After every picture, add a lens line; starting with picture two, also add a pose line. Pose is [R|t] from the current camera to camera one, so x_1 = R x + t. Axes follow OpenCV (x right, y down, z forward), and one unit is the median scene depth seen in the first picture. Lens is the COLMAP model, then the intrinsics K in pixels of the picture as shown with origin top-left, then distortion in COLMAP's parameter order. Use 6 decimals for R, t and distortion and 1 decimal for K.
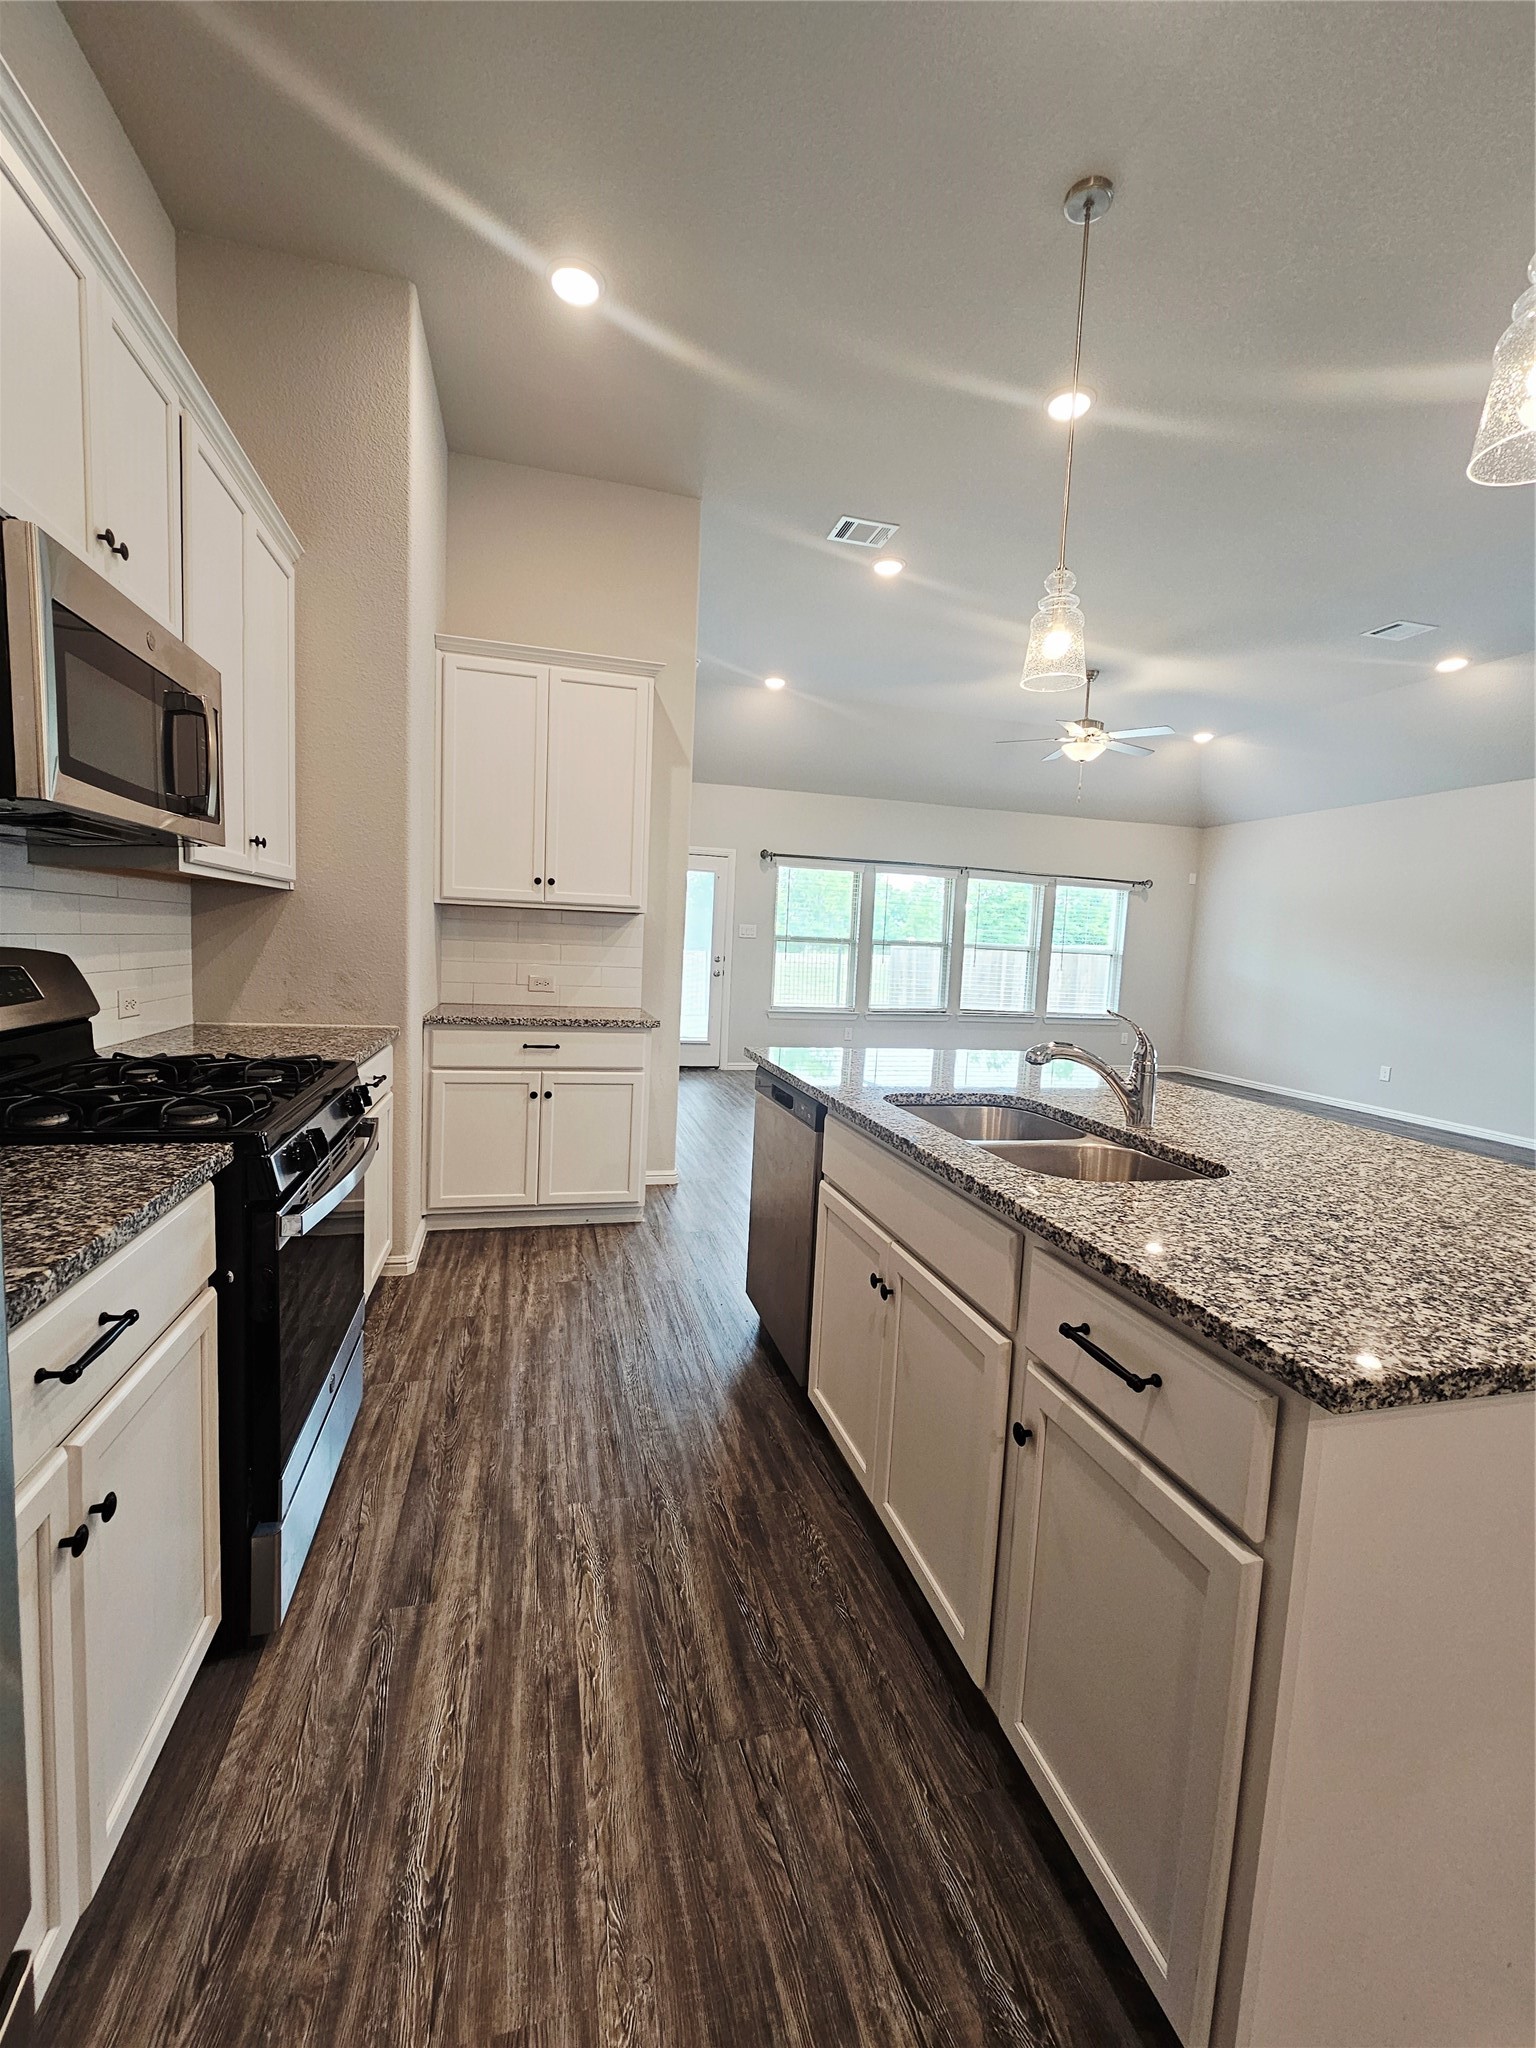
lens RADIAL K [[839.2, 0, 753.1], [0, 839.2, 1018.0], [0, 0, 1]] dist [-0.002497, 0.003392]
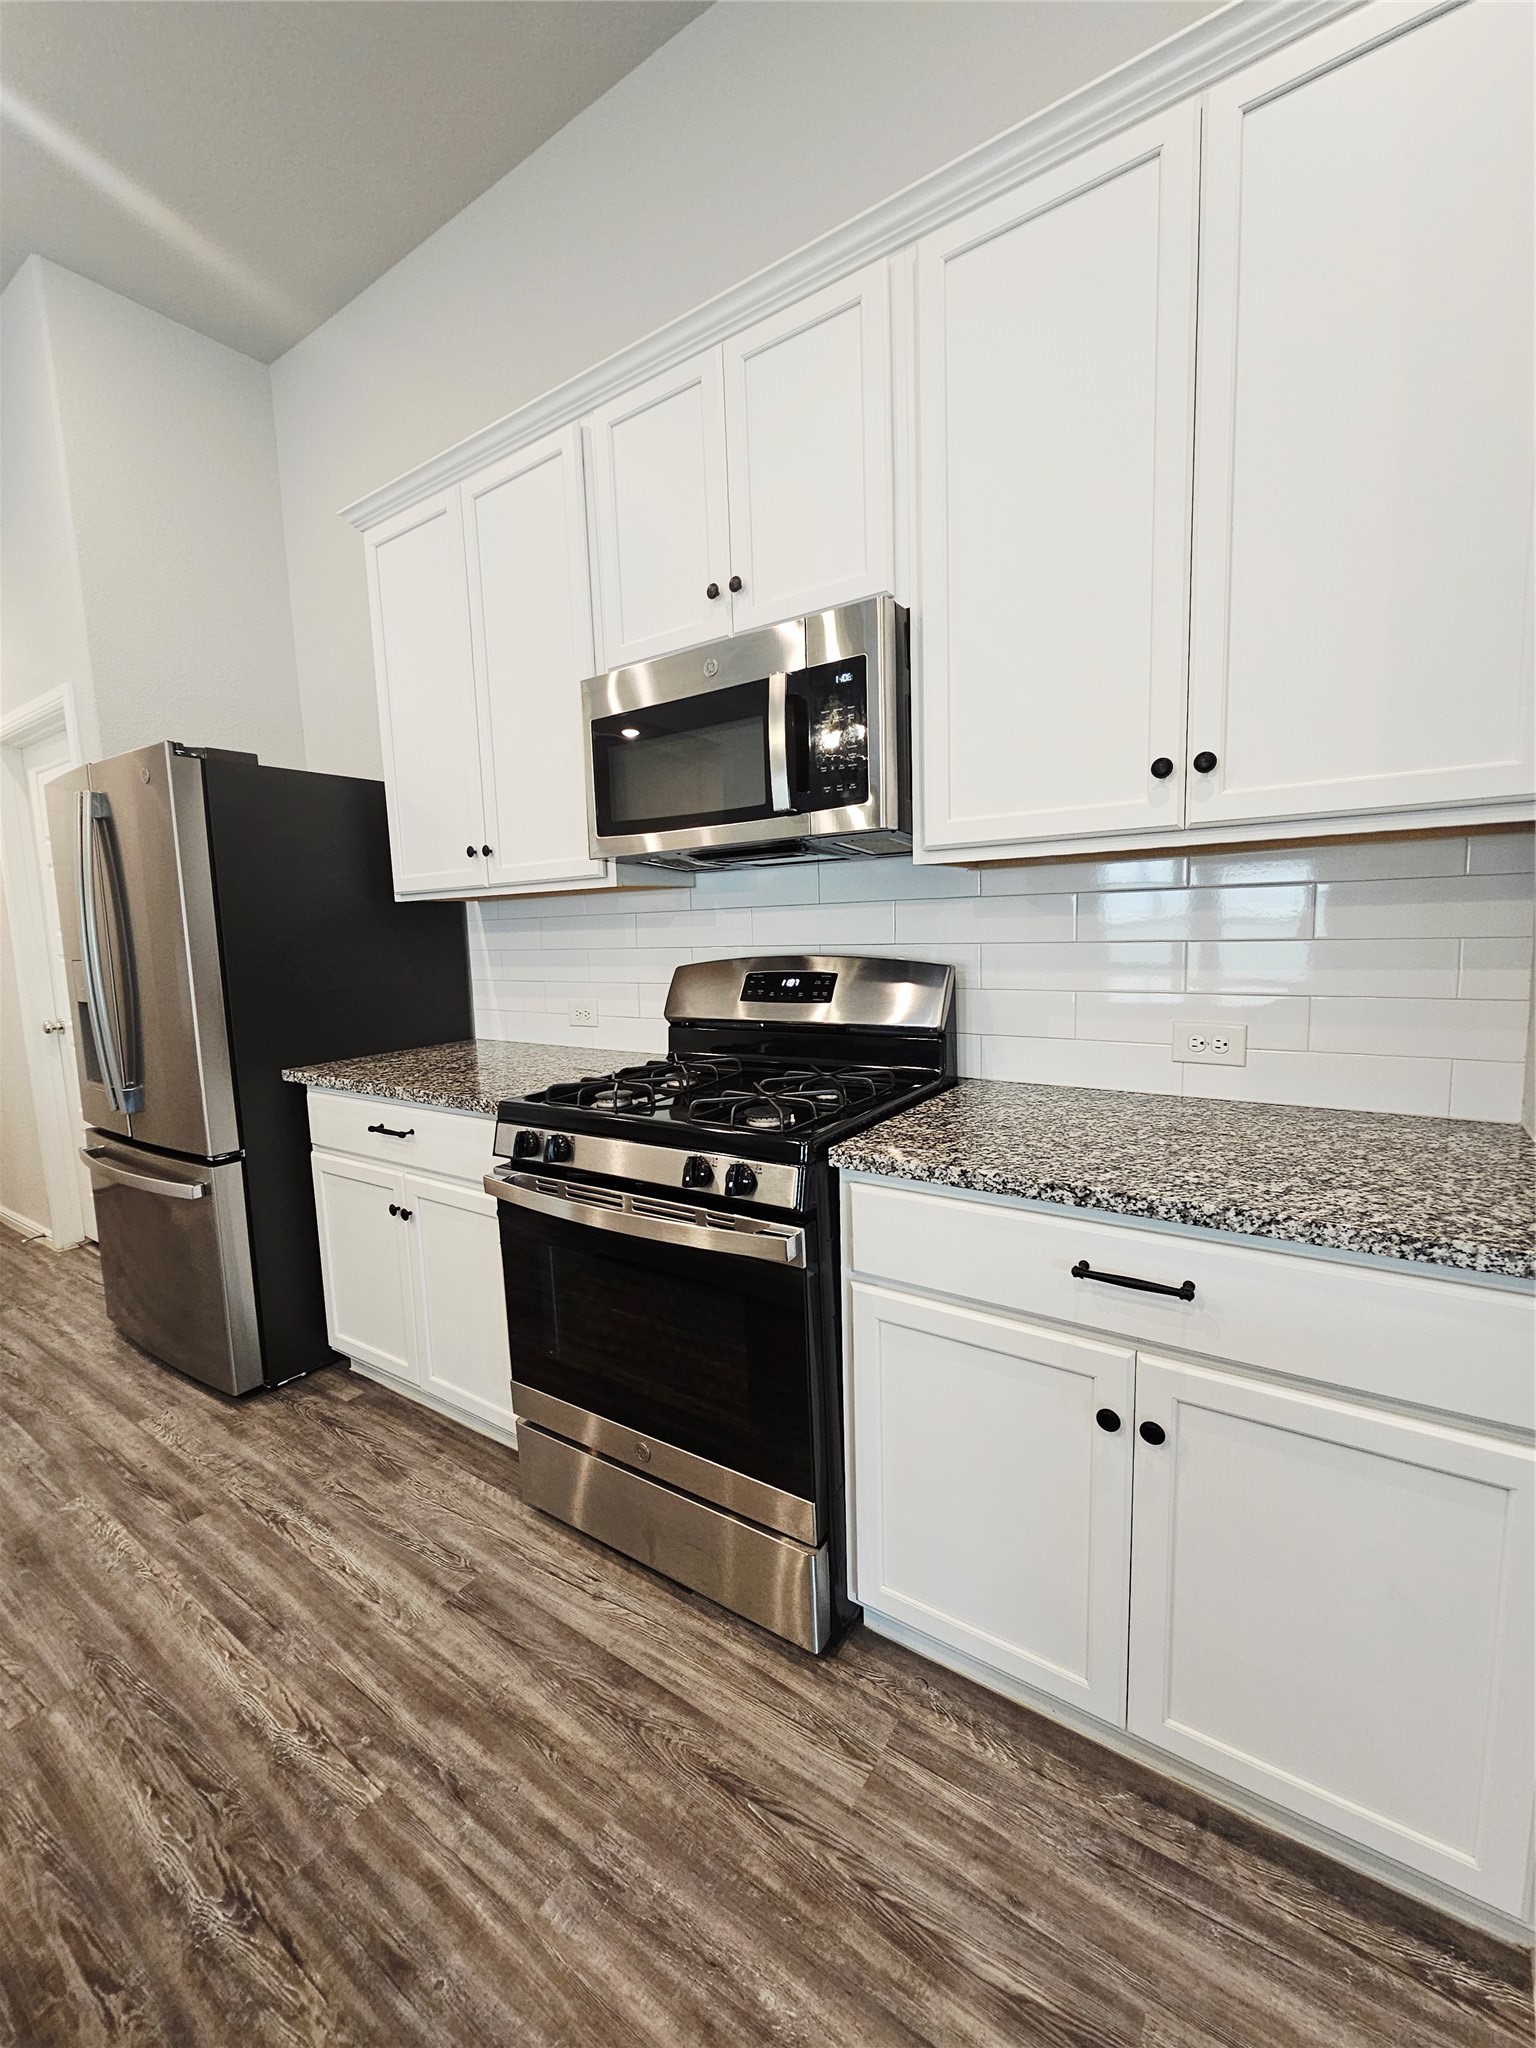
lens RADIAL K [[837.2, 0, 753.9], [0, 837.2, 1019.1], [0, 0, 1]] dist [-0.000766, 0.000173]
pose [[-0.758166, 0.058219, -0.649457, -0.021446], [-0.057602, 0.986132, 0.155643, -0.077075], [0.649512, 0.155414, -0.744298, 0.807917]]
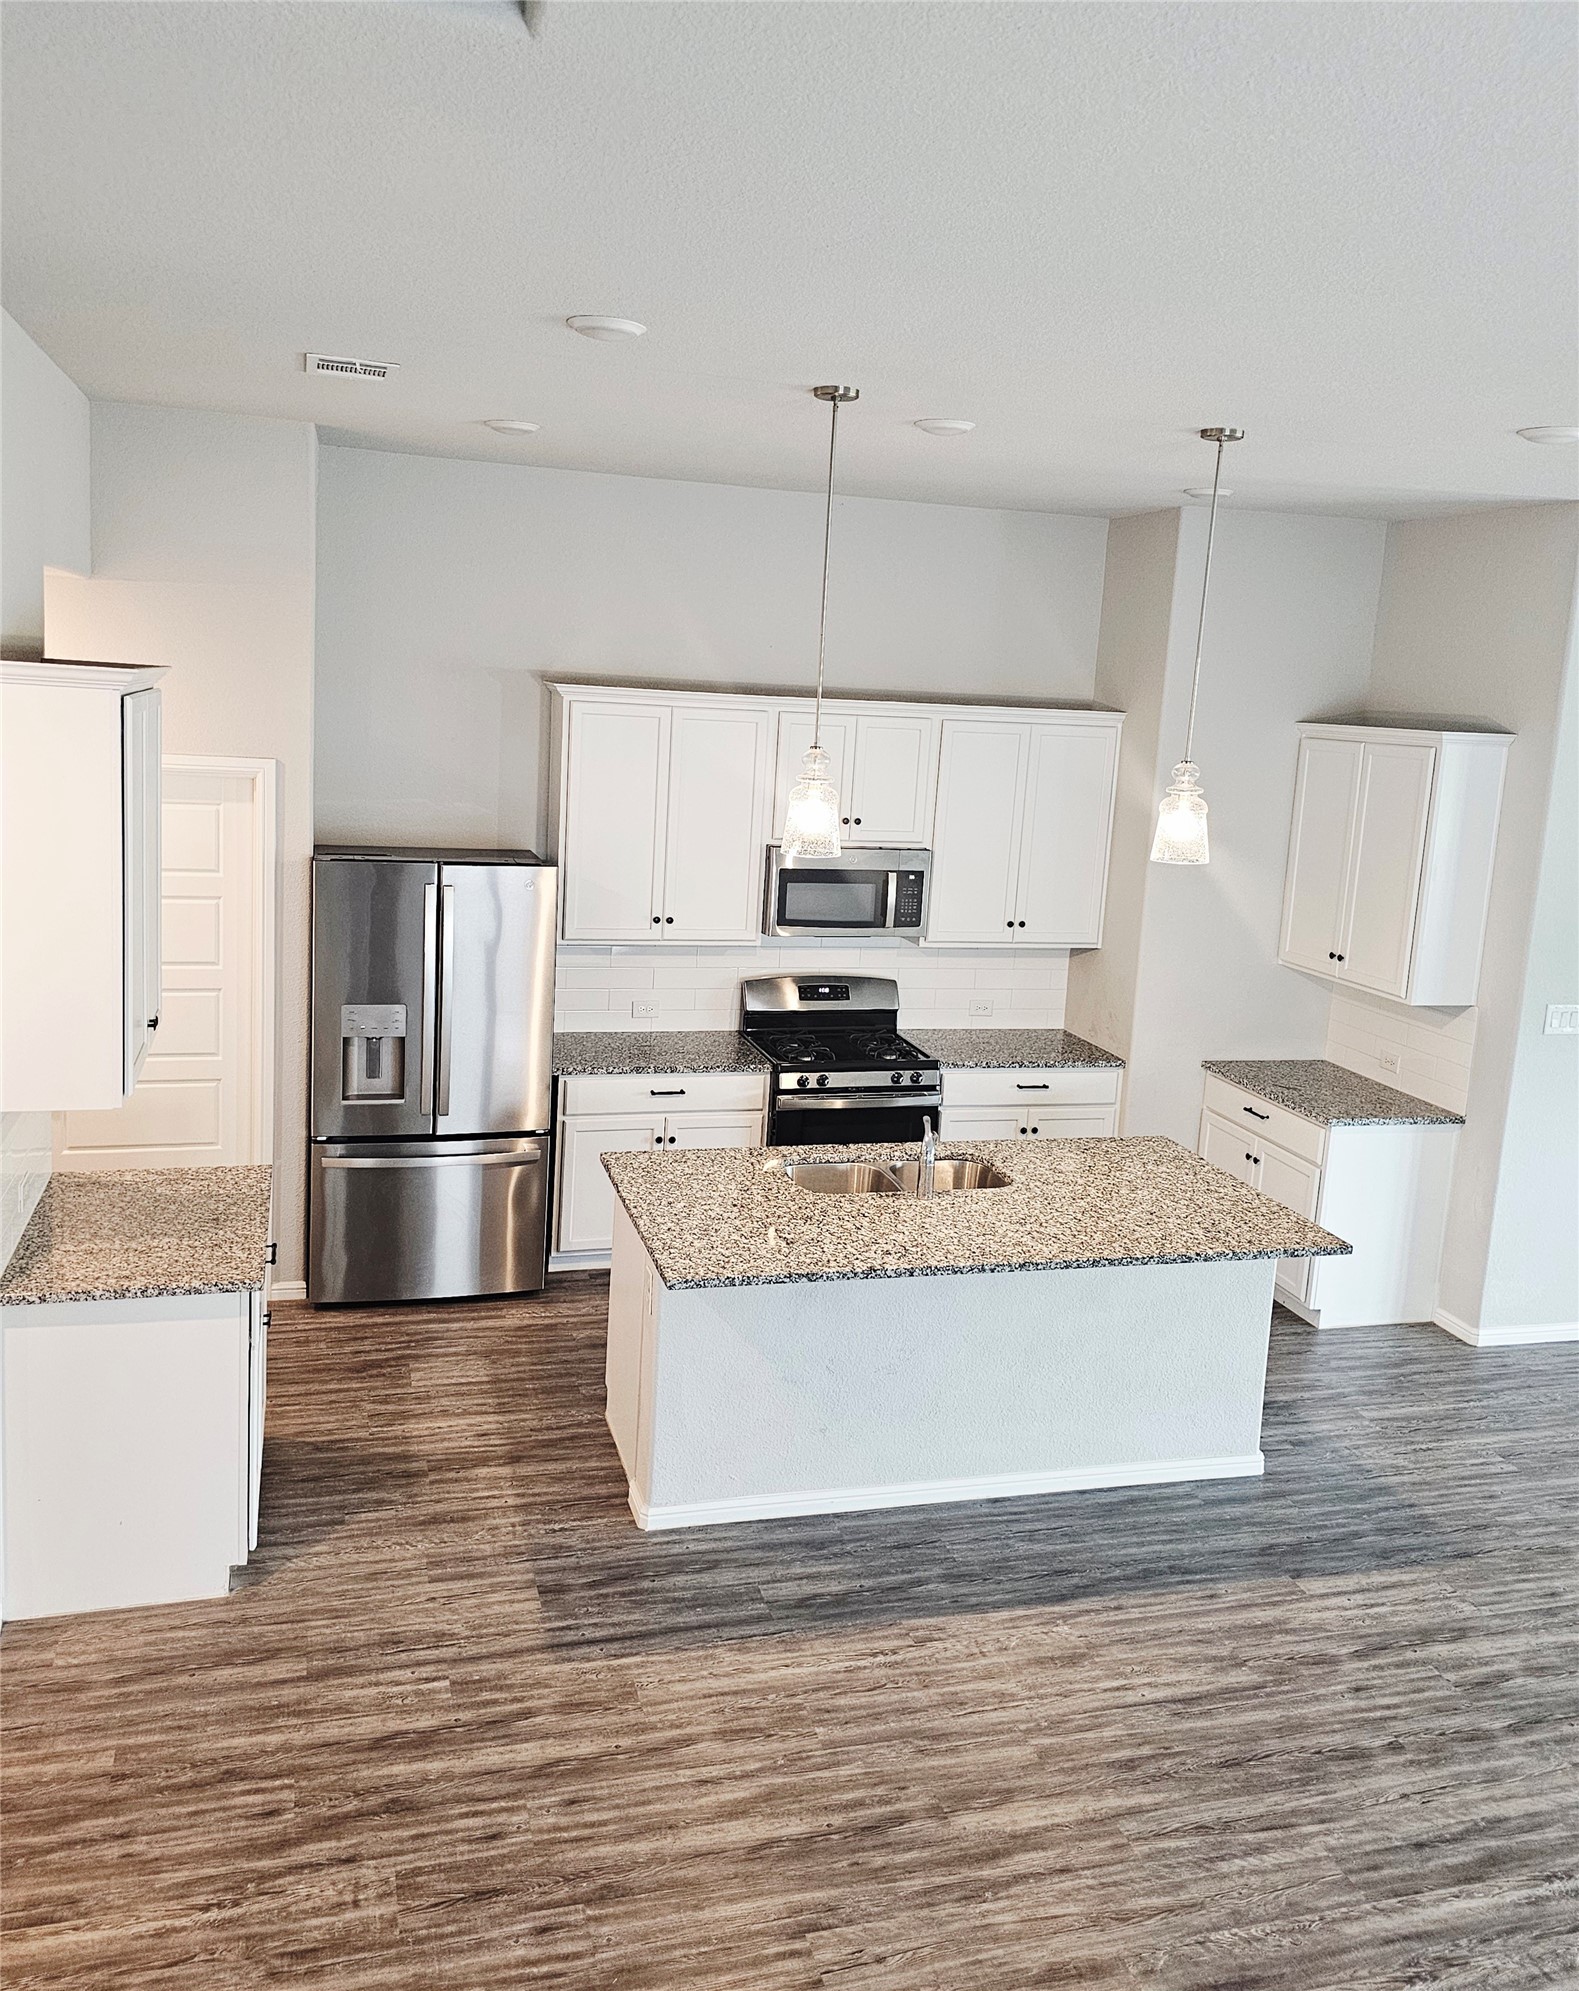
lens RADIAL K [[1572.5, 0, 774.9], [0, 1572.5, 921.4], [0, 0, 1]] dist [0.076440, -0.087242]
pose [[0.026041, 0.109147, -0.993684, 1.573277], [-0.144800, 0.983950, 0.104283, -0.301553], [0.989118, 0.141170, 0.041428, 0.268971]]
